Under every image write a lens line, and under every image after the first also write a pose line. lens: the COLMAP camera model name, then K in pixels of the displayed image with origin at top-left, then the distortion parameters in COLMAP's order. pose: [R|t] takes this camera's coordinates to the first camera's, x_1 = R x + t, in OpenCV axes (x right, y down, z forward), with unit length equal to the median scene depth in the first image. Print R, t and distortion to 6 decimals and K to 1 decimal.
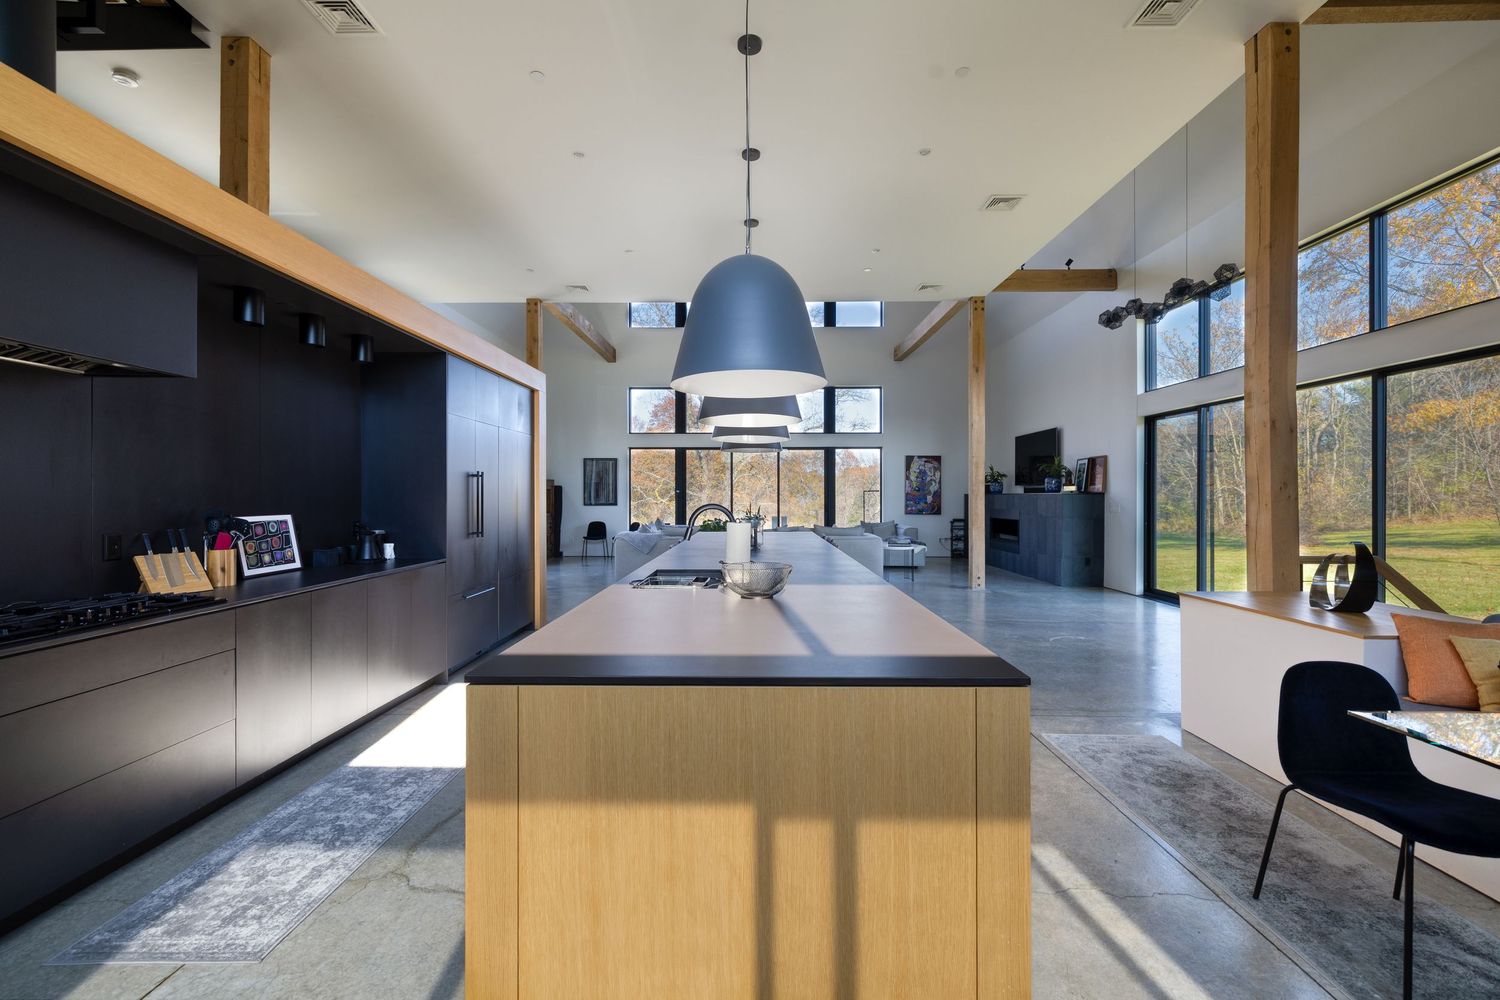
lens RADIAL K [[632.1, 0, 753.0], [0, 632.1, 494.2], [0, 0, 1]] dist [-0.000139, 0.000484]
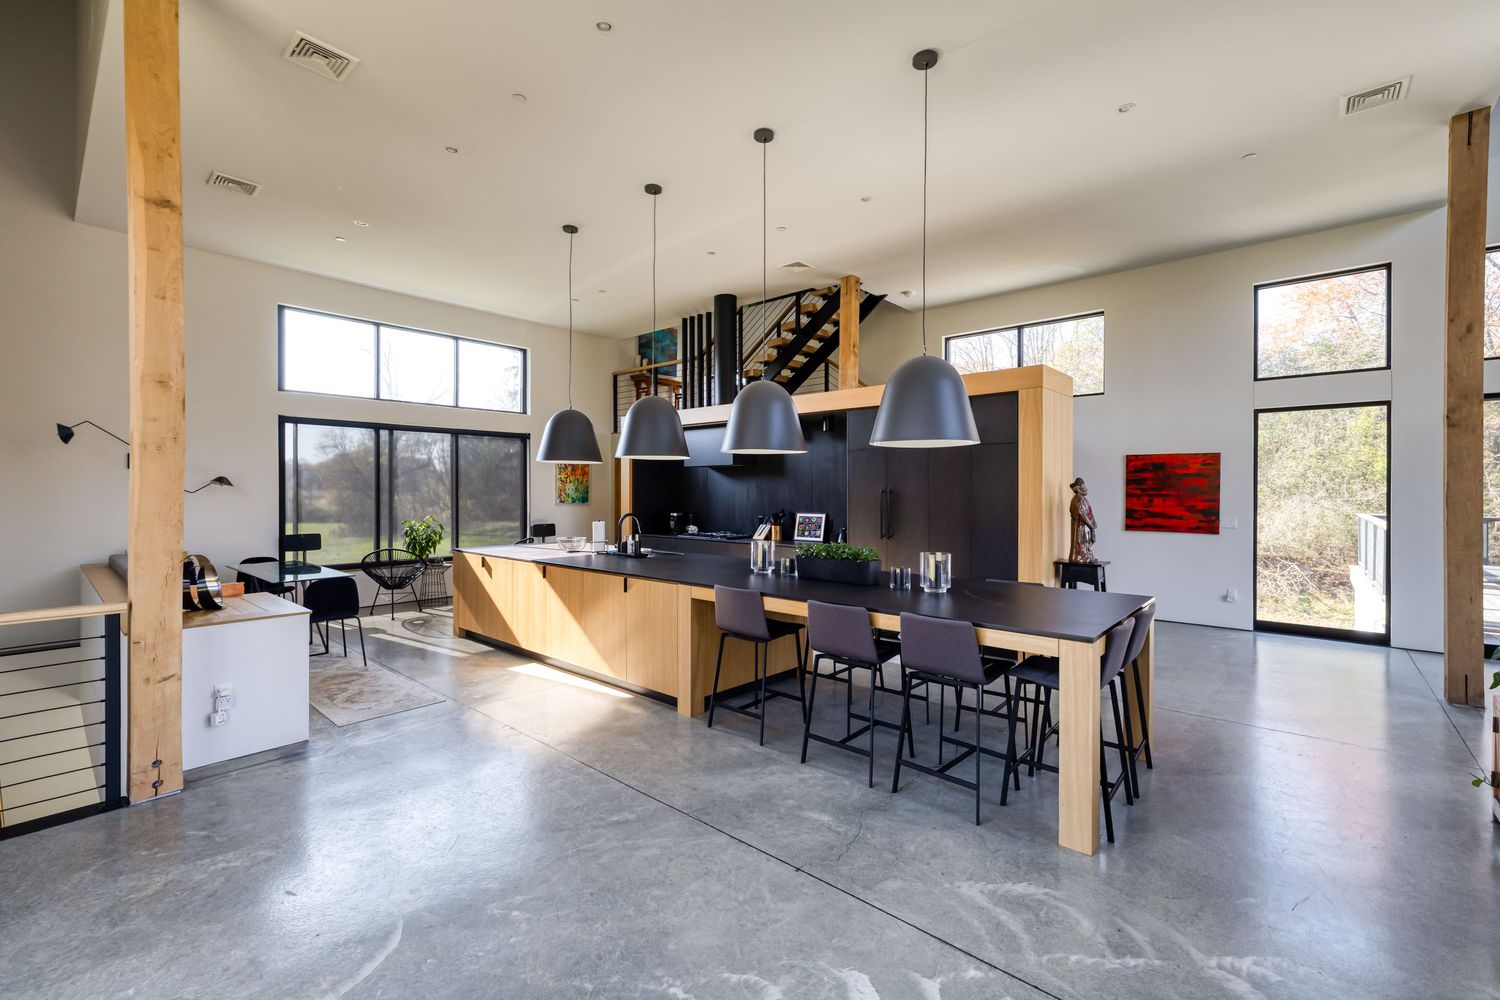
lens RADIAL K [[632.1, 0, 753.0], [0, 632.1, 494.2], [0, 0, 1]] dist [-0.000139, 0.000484]
pose [[-0.646093, 0.004746, -0.763244, 0.423214], [0.002253, 0.999988, 0.004311, -0.017575], [0.763255, 0.001066, -0.646096, 0.976088]]
